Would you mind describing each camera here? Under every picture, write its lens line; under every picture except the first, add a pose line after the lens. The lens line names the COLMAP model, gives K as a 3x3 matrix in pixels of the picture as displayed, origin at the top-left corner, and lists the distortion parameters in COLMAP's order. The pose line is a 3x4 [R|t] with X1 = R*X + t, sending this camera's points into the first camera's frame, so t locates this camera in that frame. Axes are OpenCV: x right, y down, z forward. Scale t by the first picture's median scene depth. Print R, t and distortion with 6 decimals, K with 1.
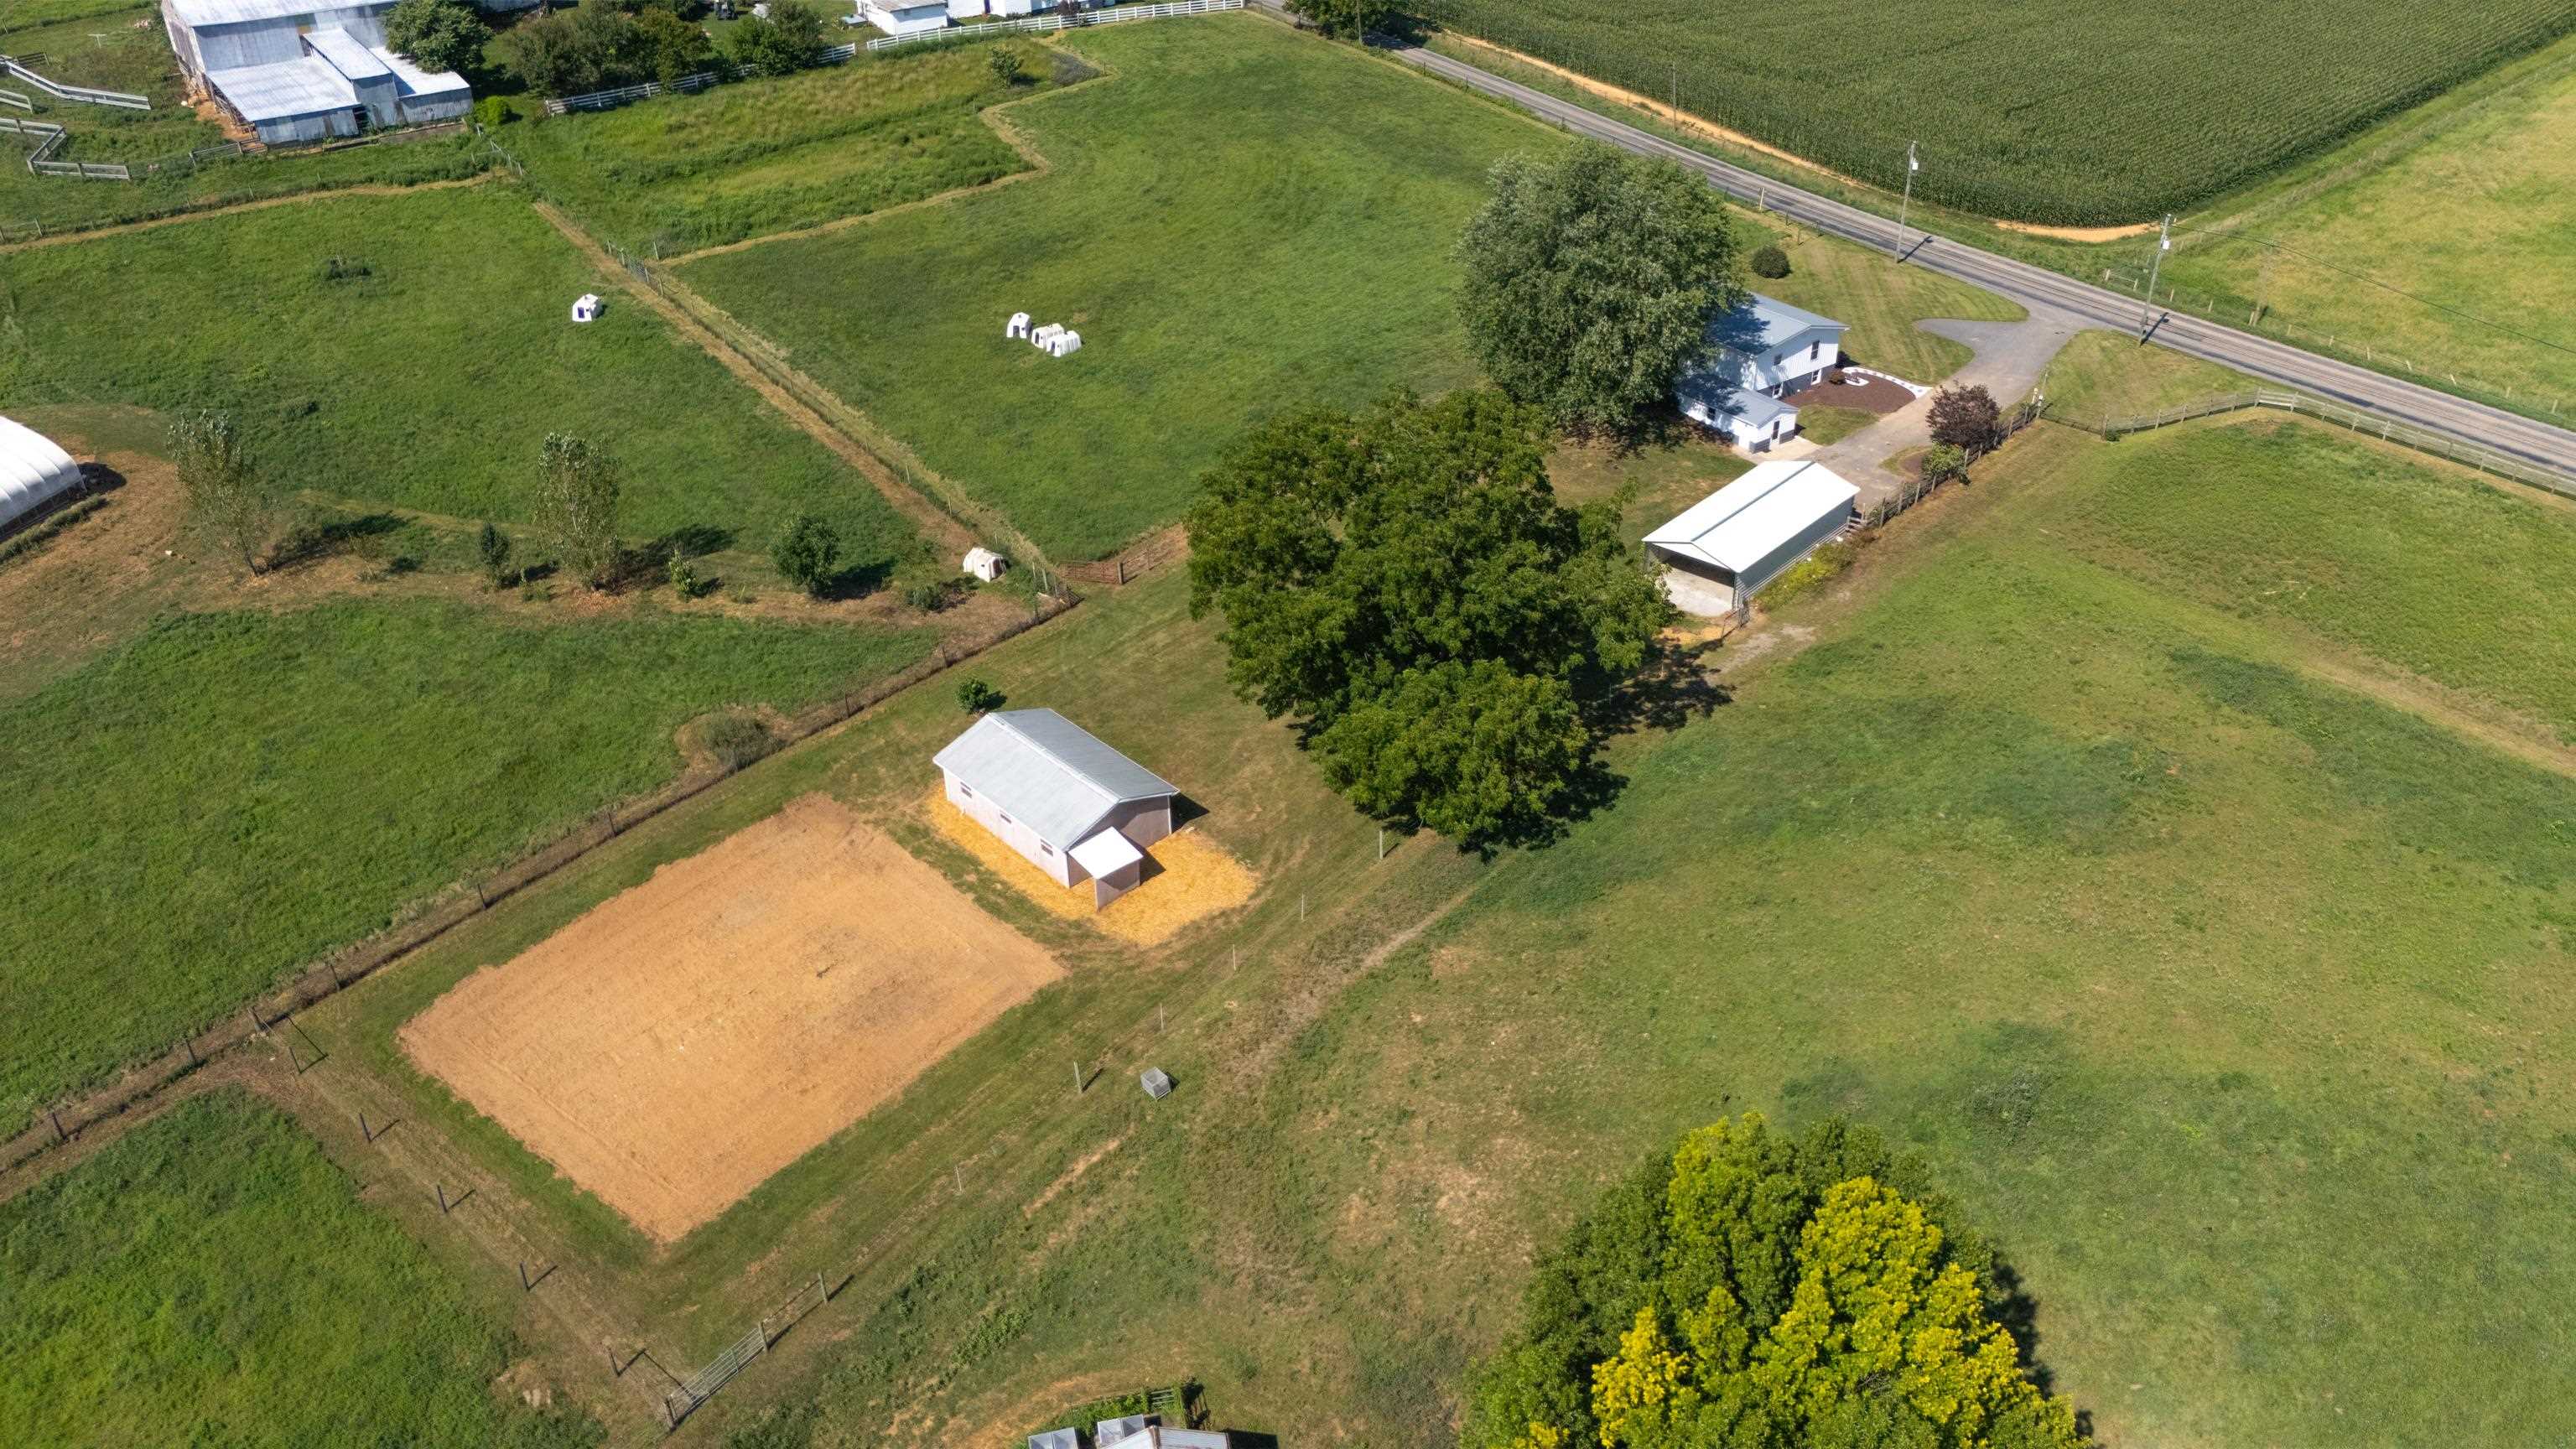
lens RADIAL K [[1906.8, 0, 1288.0], [0, 1906.8, 724.5], [0, 0, 1]] dist [0.072156, -0.068219]
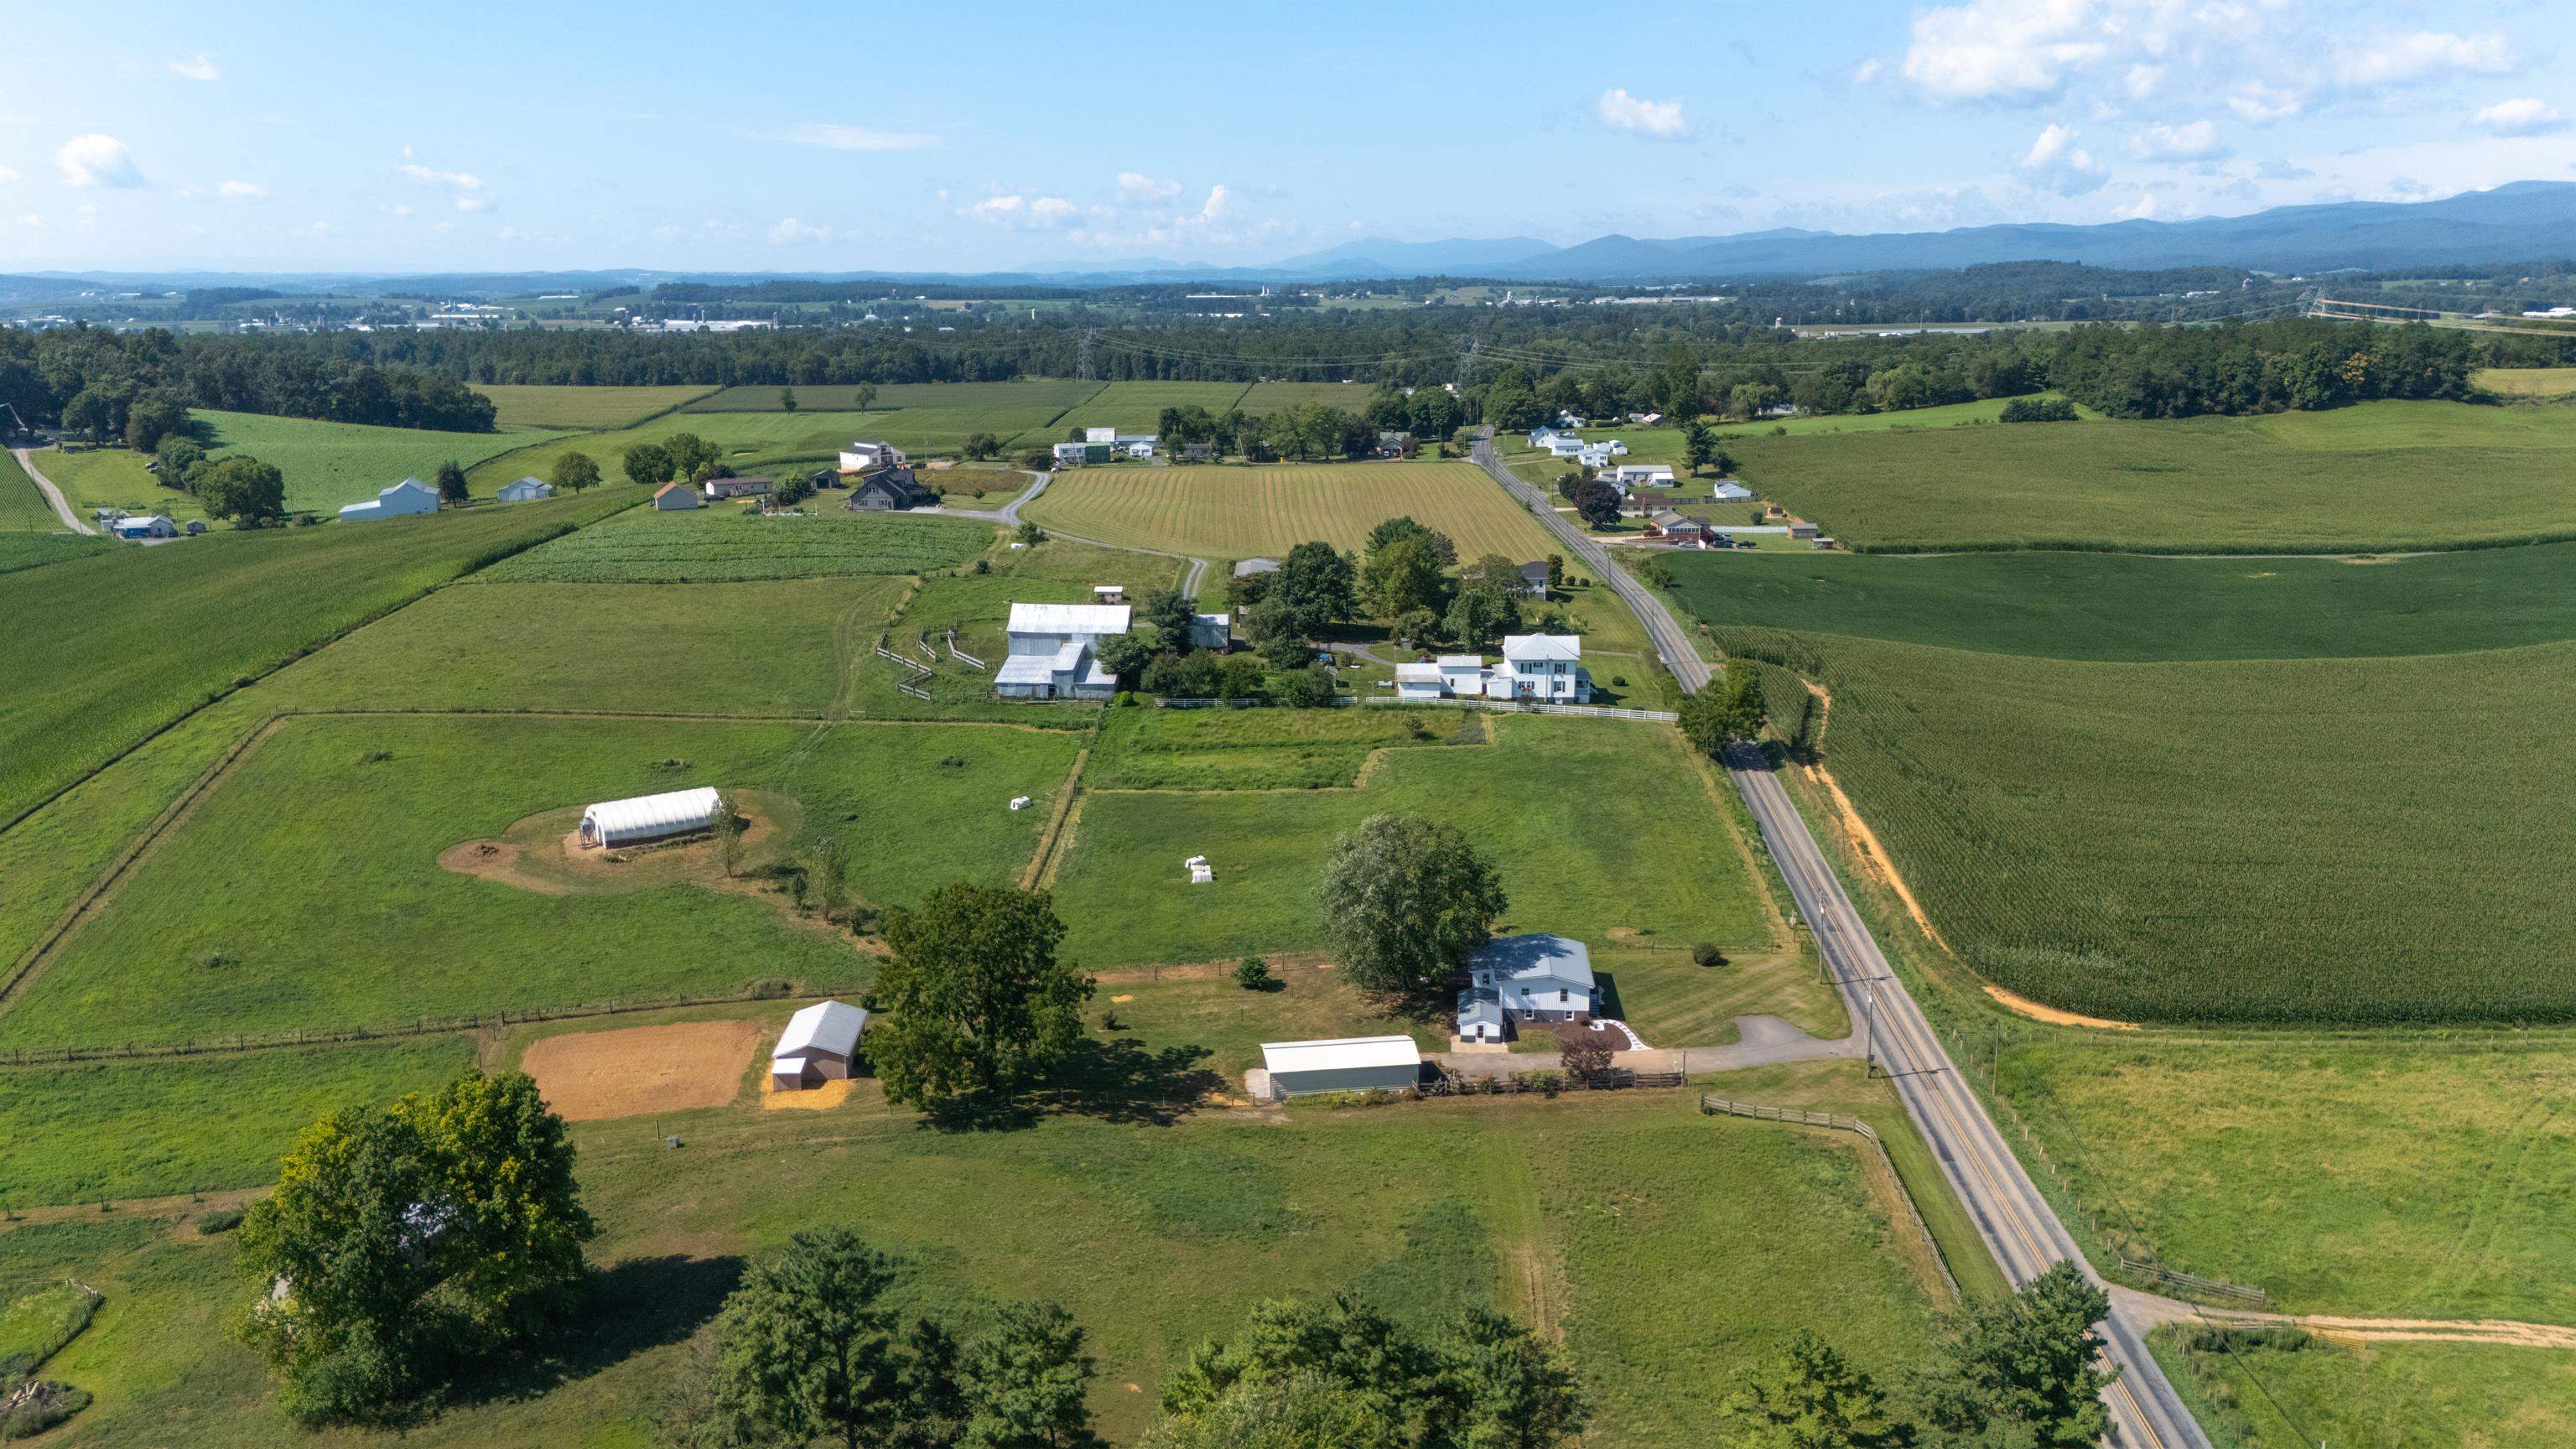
lens RADIAL K [[1888.2, 0, 1288.0], [0, 1888.2, 724.5], [0, 0, 1]] dist [0.097204, -0.063542]
pose [[0.768888, 0.169002, -0.616644, 0.960651], [-0.354244, 0.915482, -0.190799, -0.041026], [0.532281, 0.365145, 0.763771, -0.241243]]
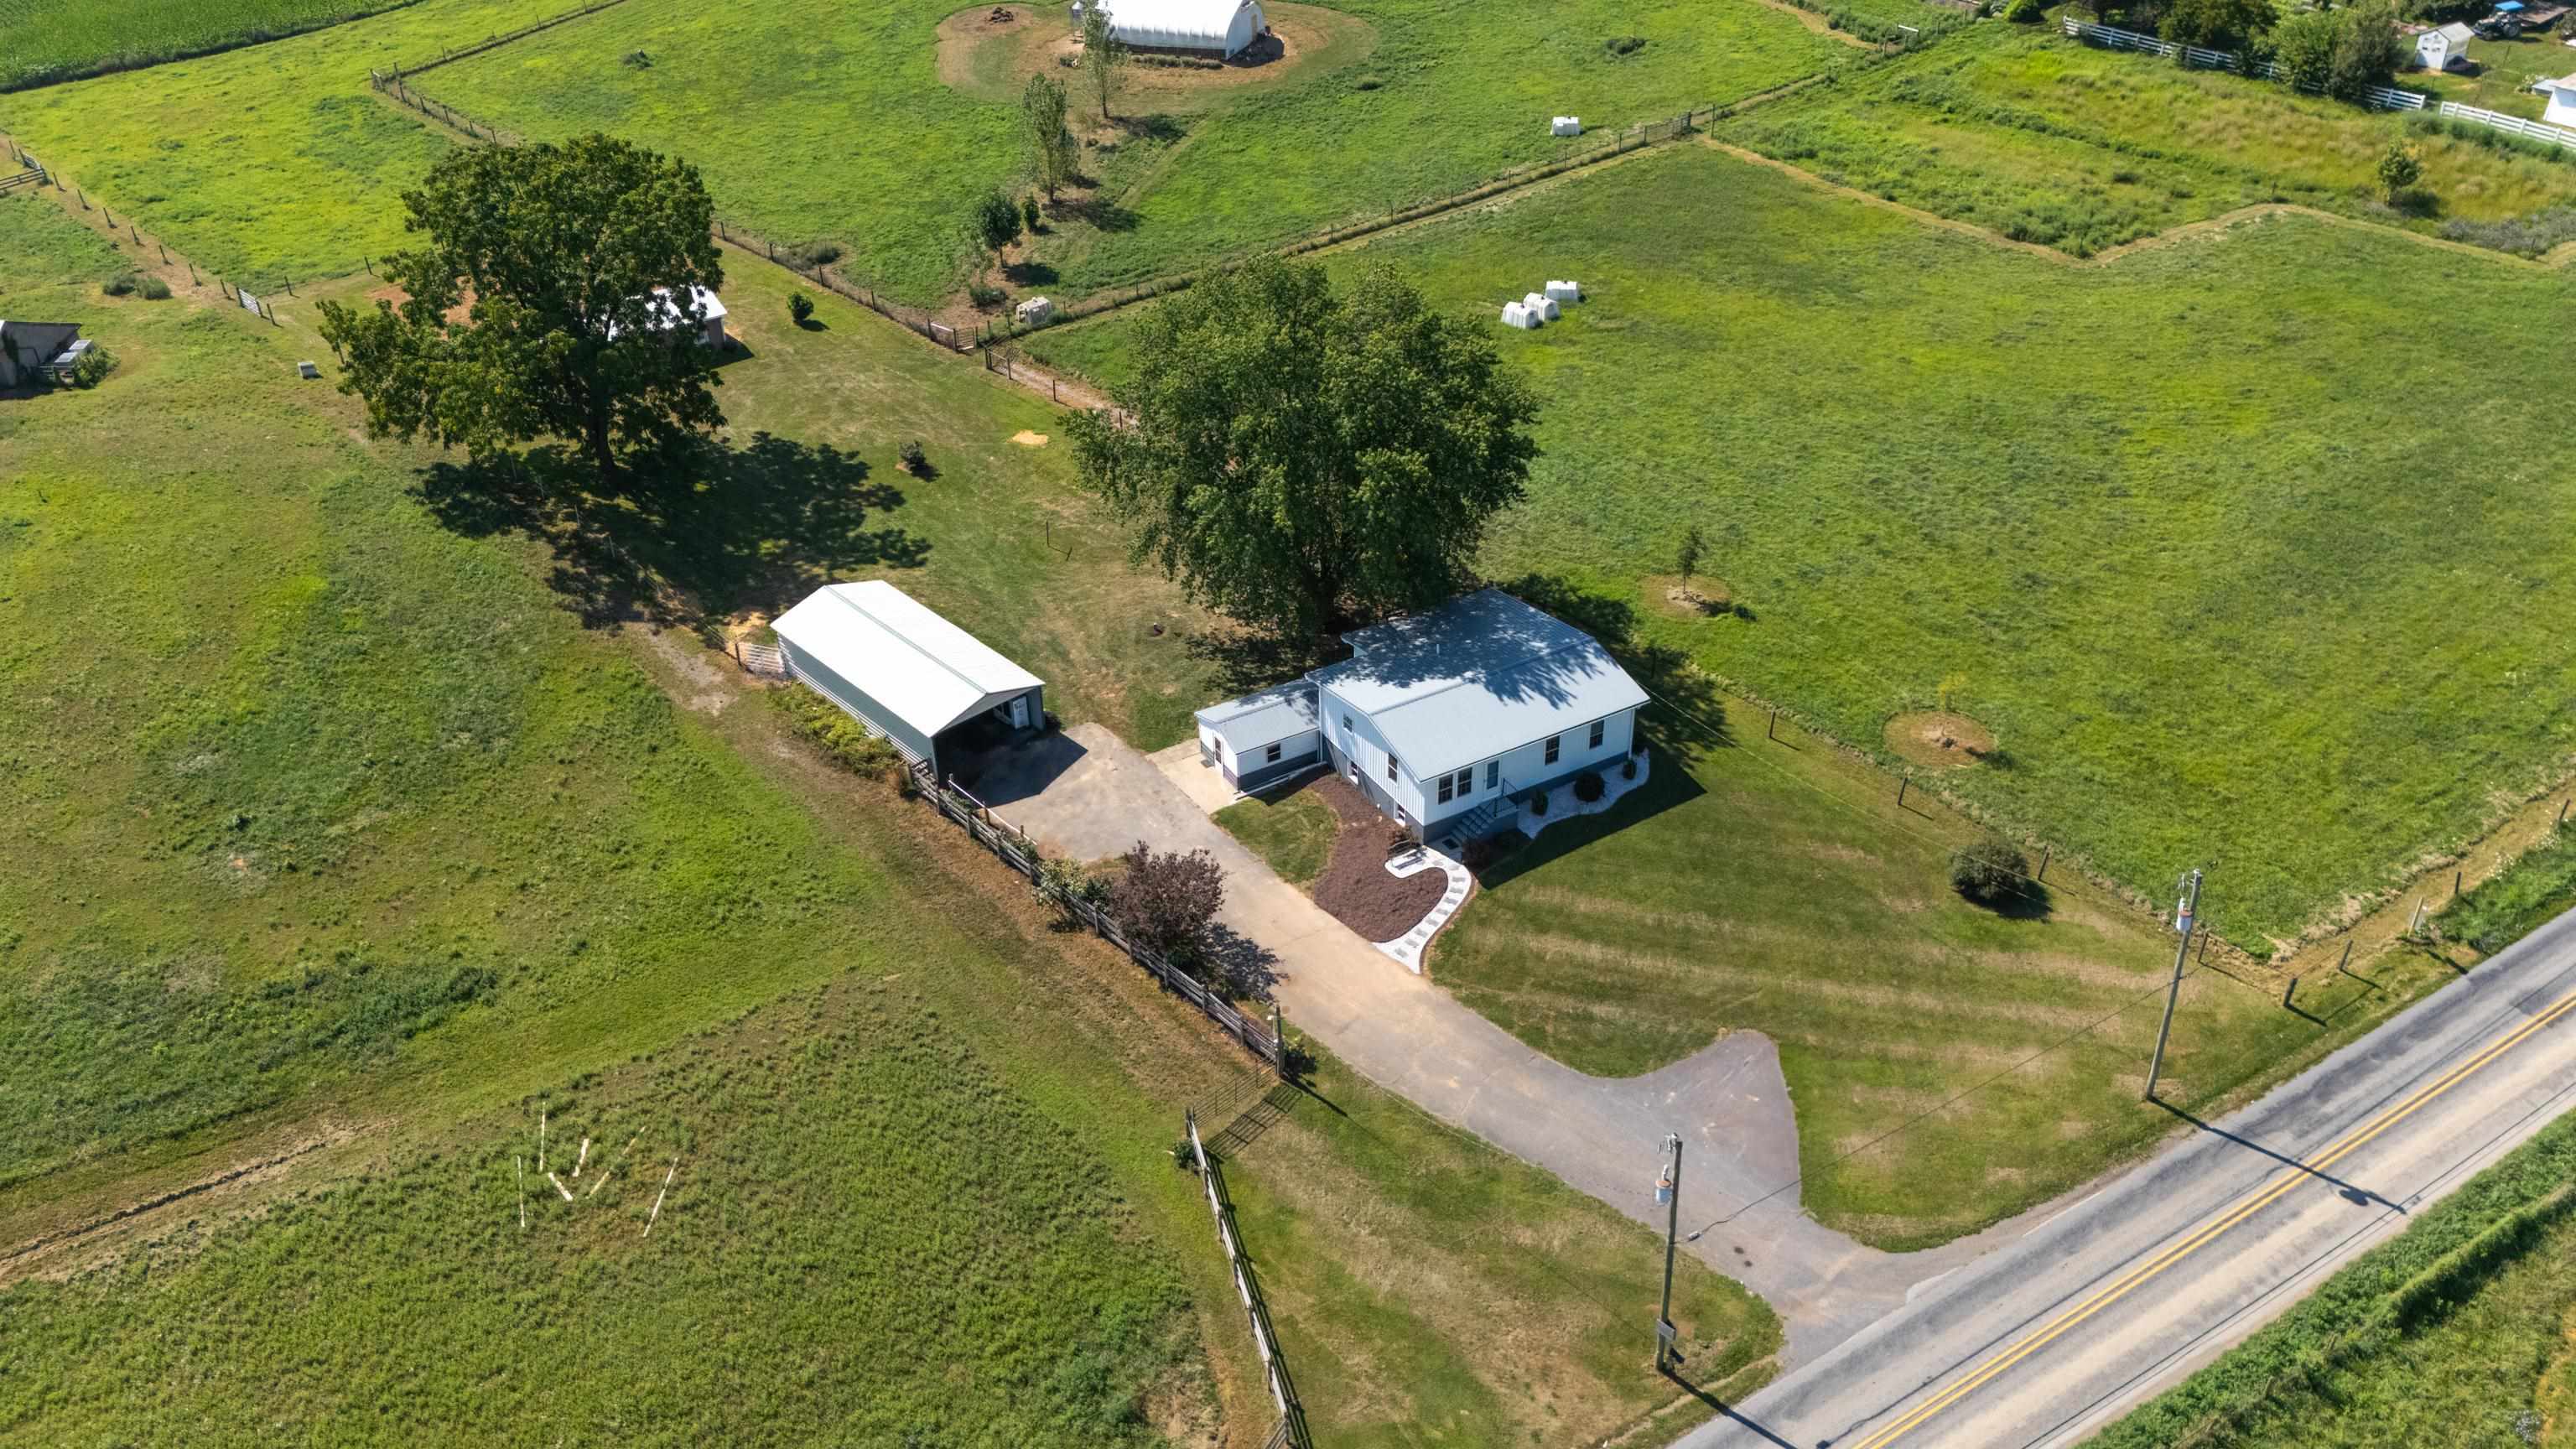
lens RADIAL K [[1911.4, 0, 1288.0], [0, 1911.4, 724.5], [0, 0, 1]] dist [0.064305, -0.062032]
pose [[-0.088865, 0.571216, -0.815975, 0.786440], [-0.518127, 0.673145, 0.527656, -0.521351], [0.850675, 0.469669, 0.236143, 0.837543]]
